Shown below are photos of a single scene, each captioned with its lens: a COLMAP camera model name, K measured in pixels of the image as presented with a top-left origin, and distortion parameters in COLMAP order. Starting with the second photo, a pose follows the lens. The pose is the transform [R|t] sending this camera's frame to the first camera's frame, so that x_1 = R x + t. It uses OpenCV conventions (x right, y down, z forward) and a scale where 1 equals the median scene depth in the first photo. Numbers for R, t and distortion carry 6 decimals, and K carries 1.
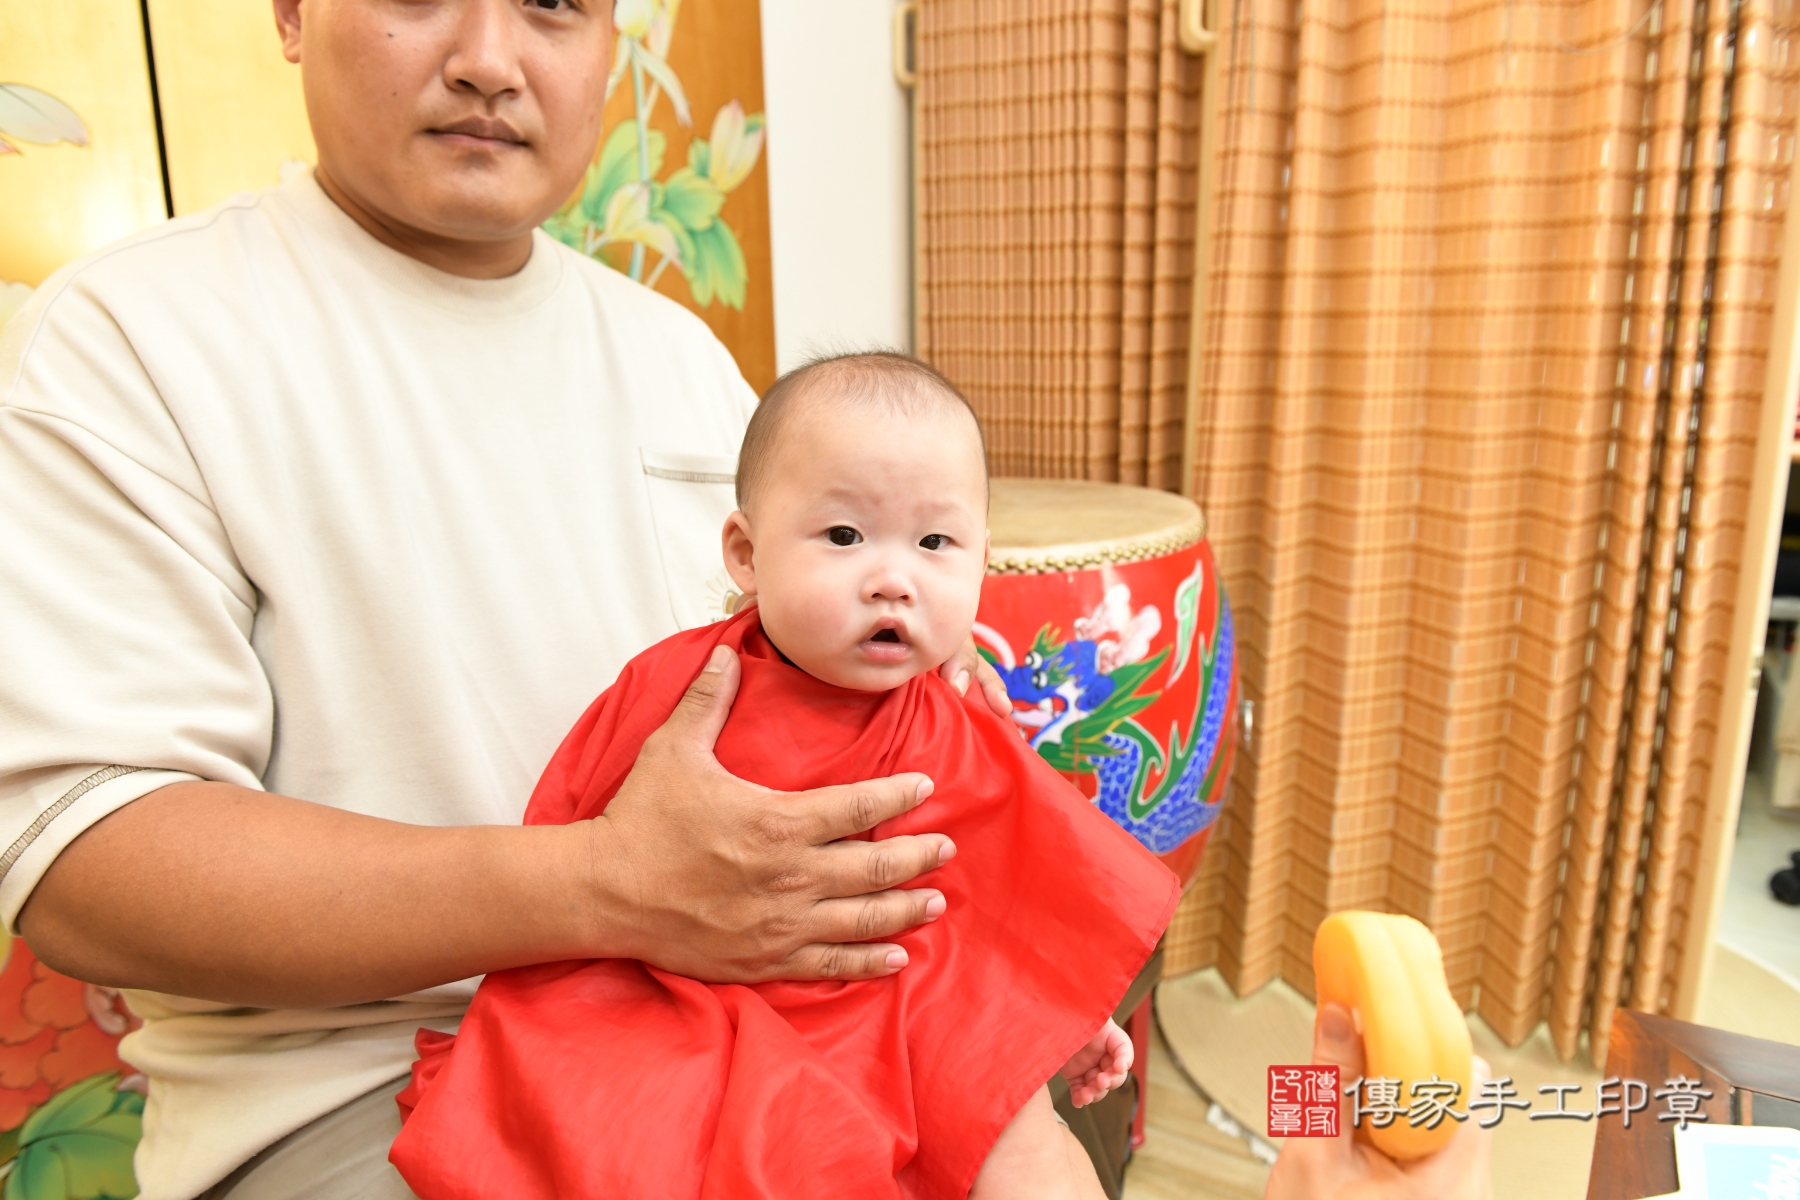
lens RADIAL K [[1266.2, 0, 890.2], [0, 1266.2, 600.5], [0, 0, 1]] dist [-0.053613, 0.002408]
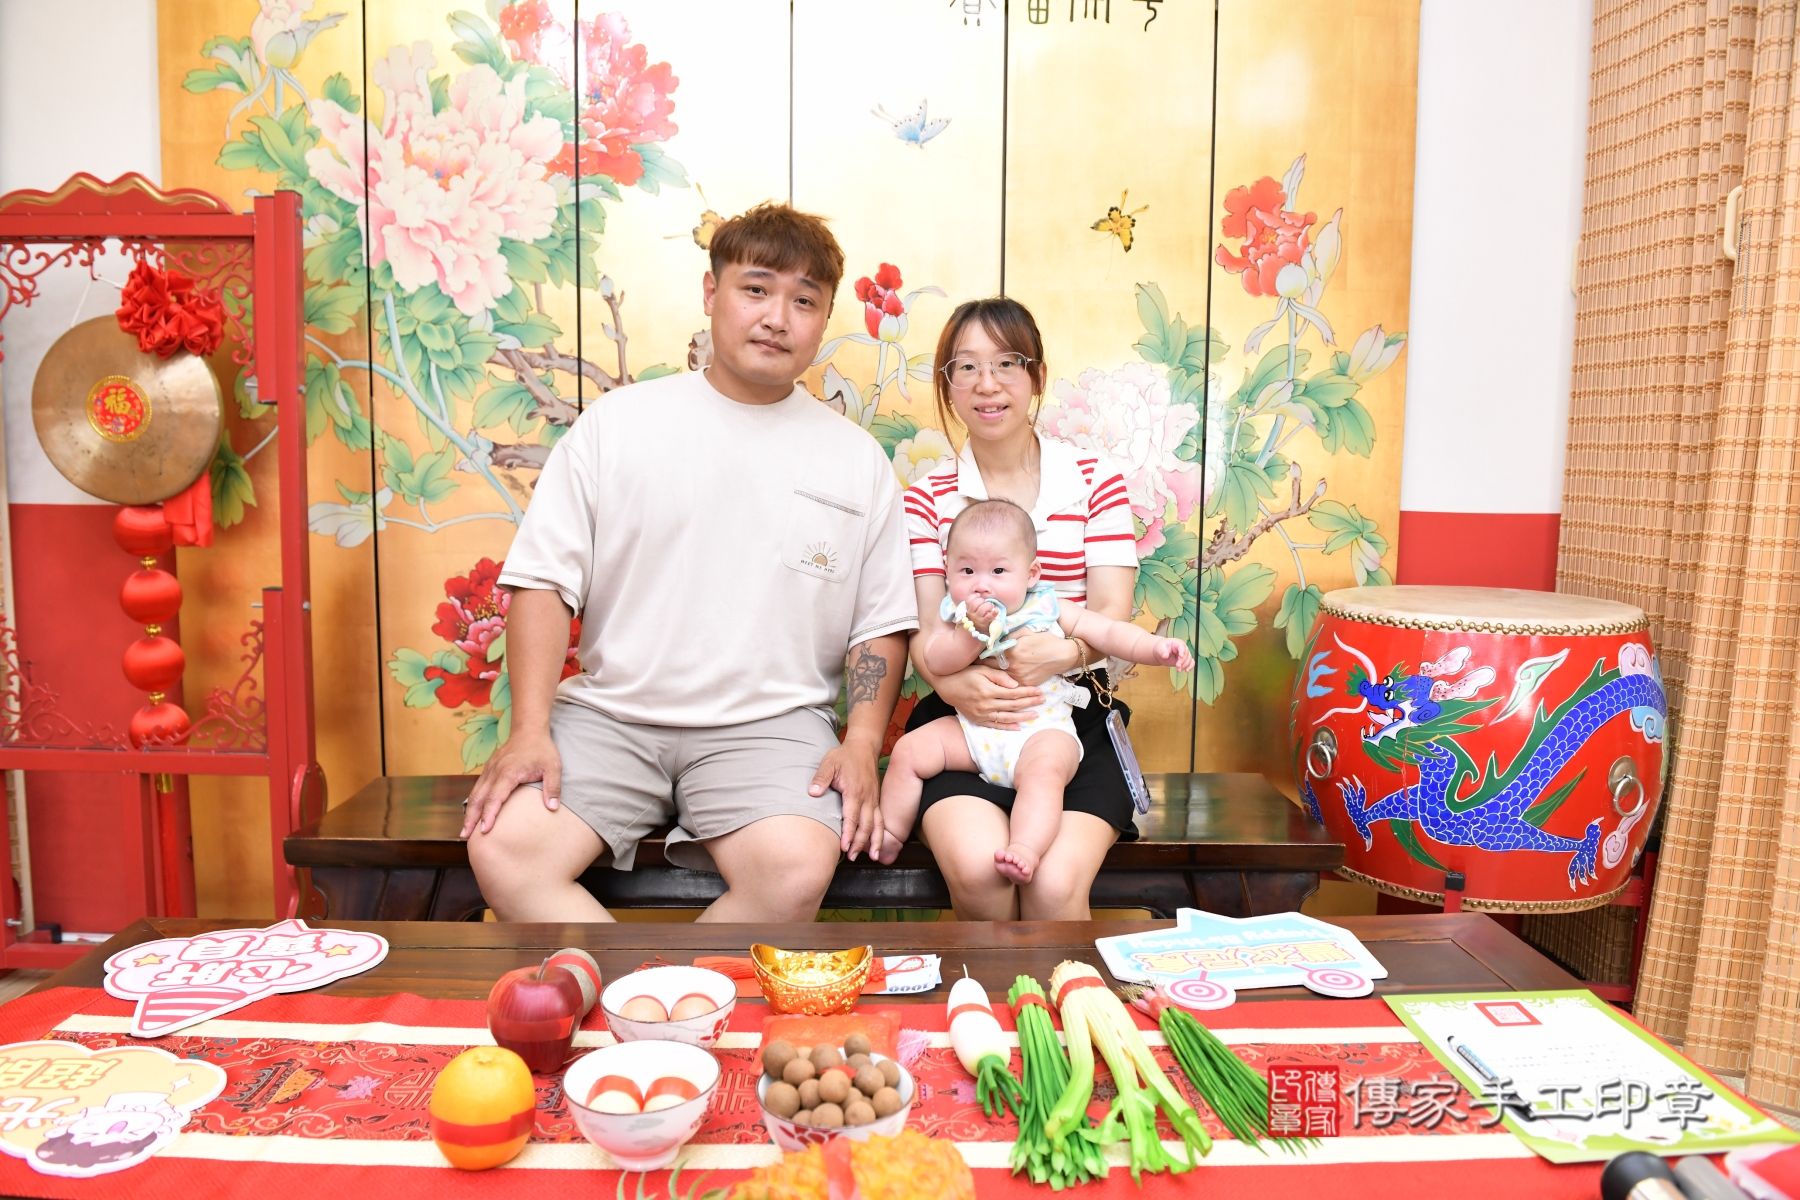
lens RADIAL K [[1235.0, 0, 890.3], [0, 1235.0, 600.4], [0, 0, 1]] dist [-0.056055, 0.001096]
pose [[0.566334, 0.123380, -0.814888, 0.858774], [-0.214514, 0.976720, -0.001200, 0.072266], [0.795770, 0.175484, 0.579617, -0.323395]]
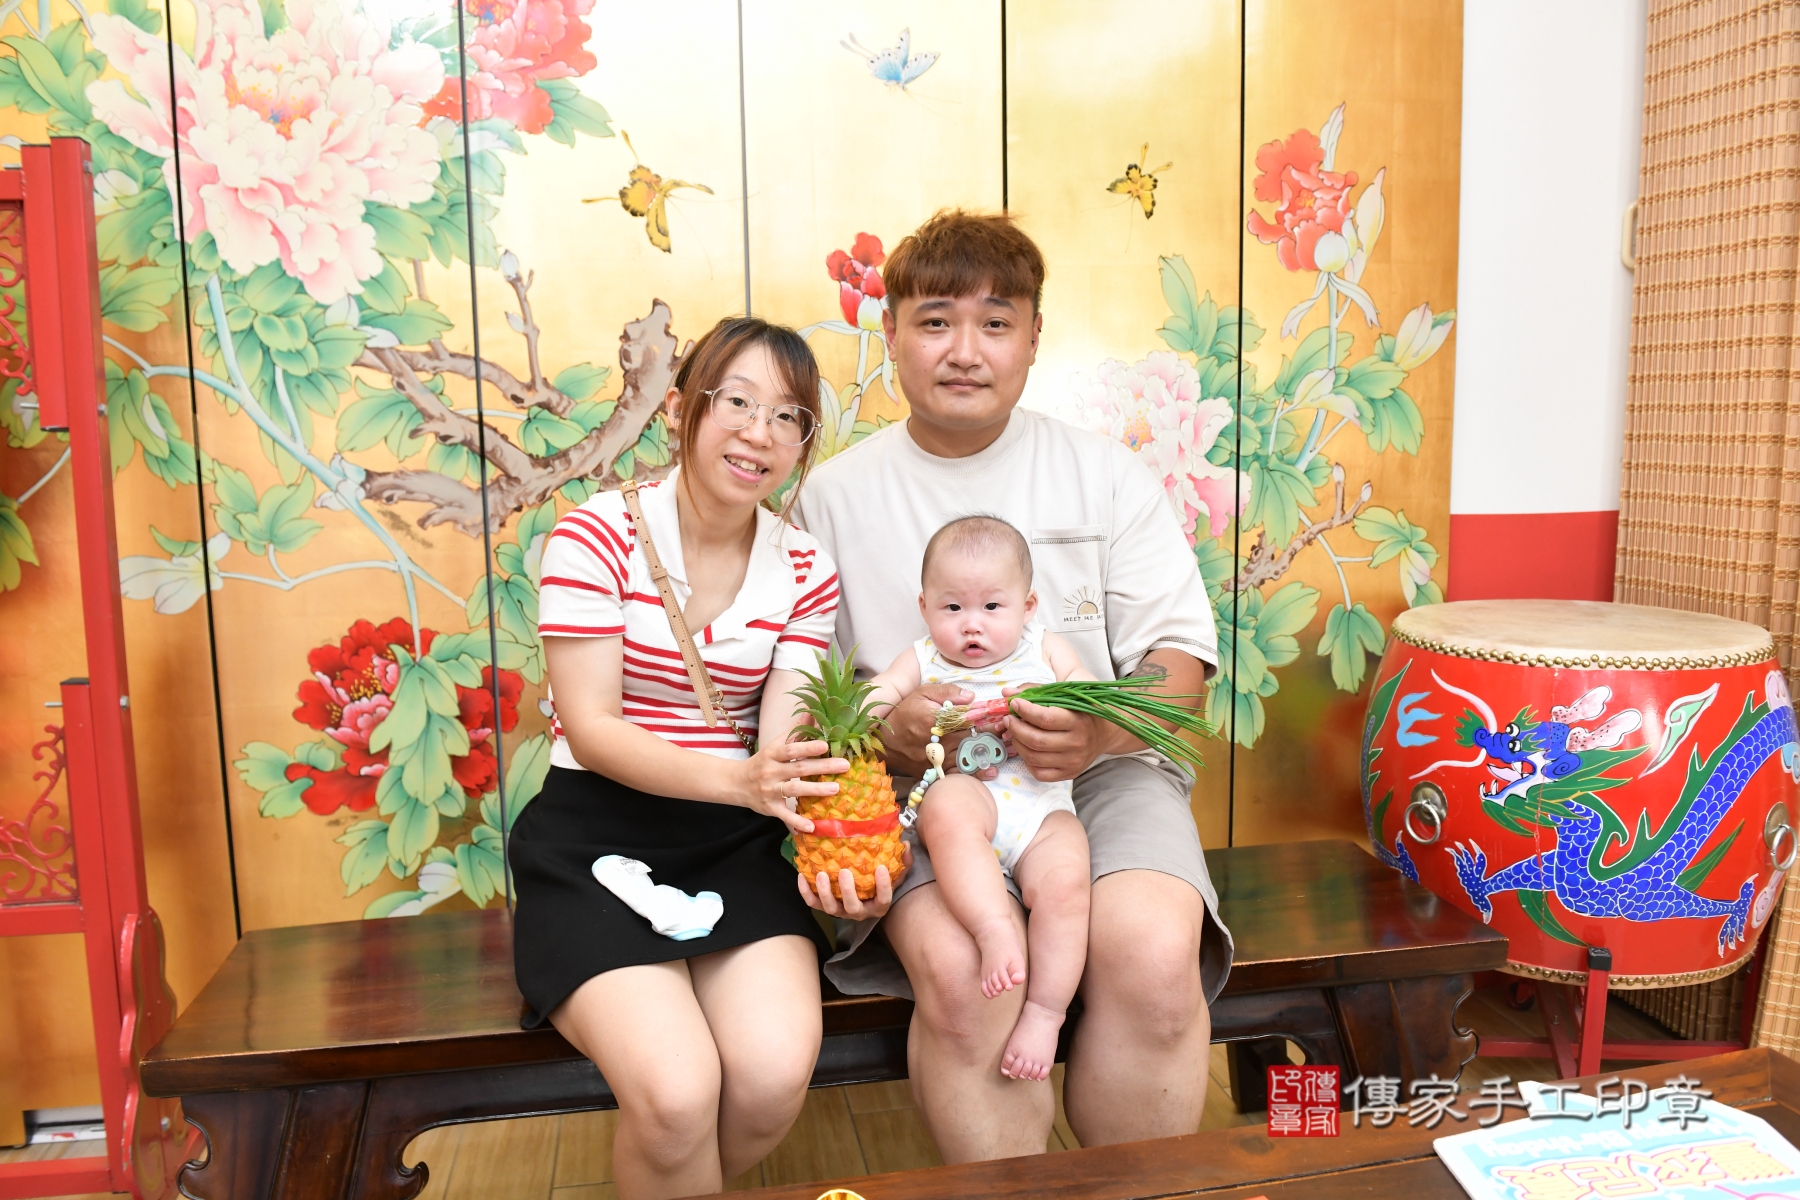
lens RADIAL K [[1284.7, 0, 891.2], [0, 1284.7, 600.0], [0, 0, 1]] dist [-0.048823, -0.000874]
pose [[0.686405, 0.109729, -0.718893, 0.531139], [-0.170325, 0.985312, -0.012234, 0.035226], [0.706992, 0.130843, 0.695013, -0.340750]]
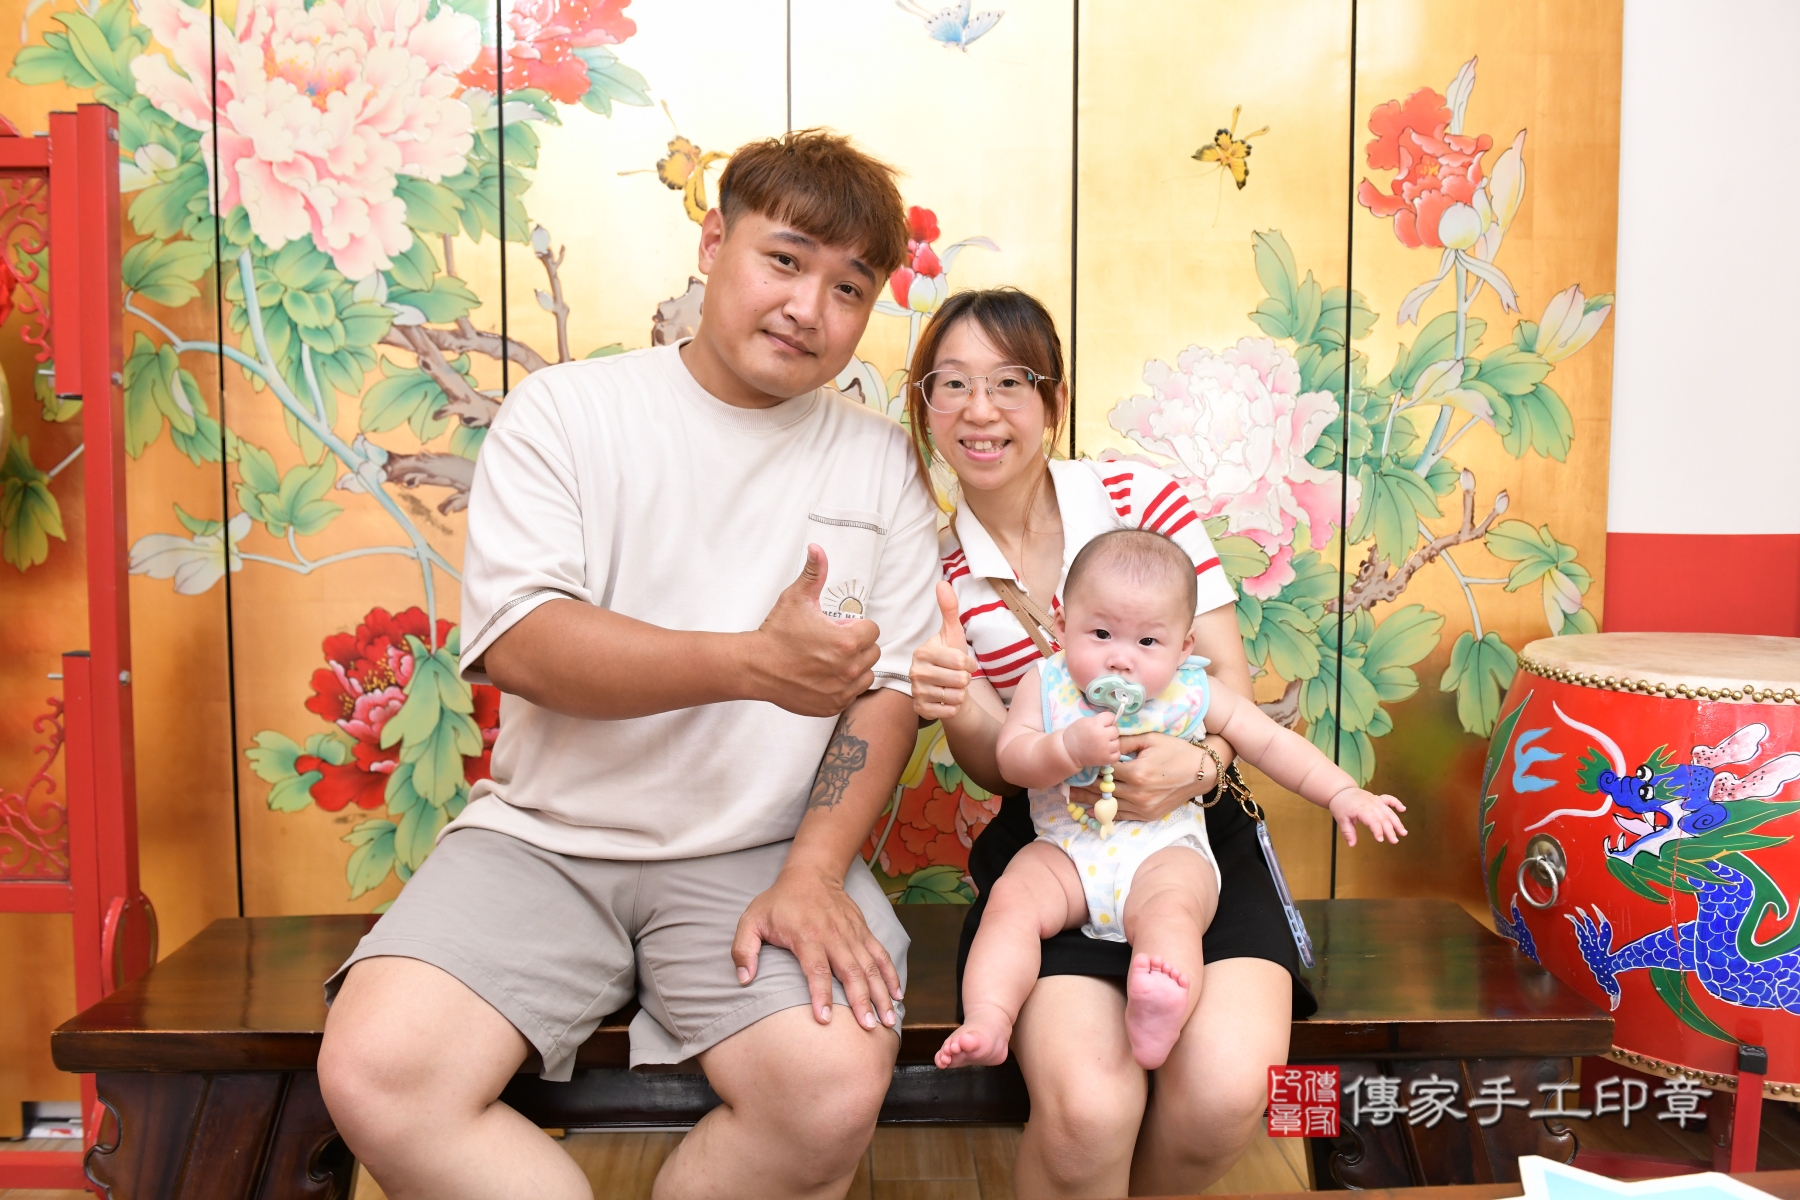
lens RADIAL K [[1372.9, 0, 890.9], [0, 1372.9, 598.4], [0, 0, 1]] dist [-0.039769, 0.003099]
pose [[0.571724, 0.093382, -0.815114, 0.601022], [-0.205056, 0.978235, -0.031757, 0.061335], [0.794408, 0.185300, 0.578429, -0.195119]]
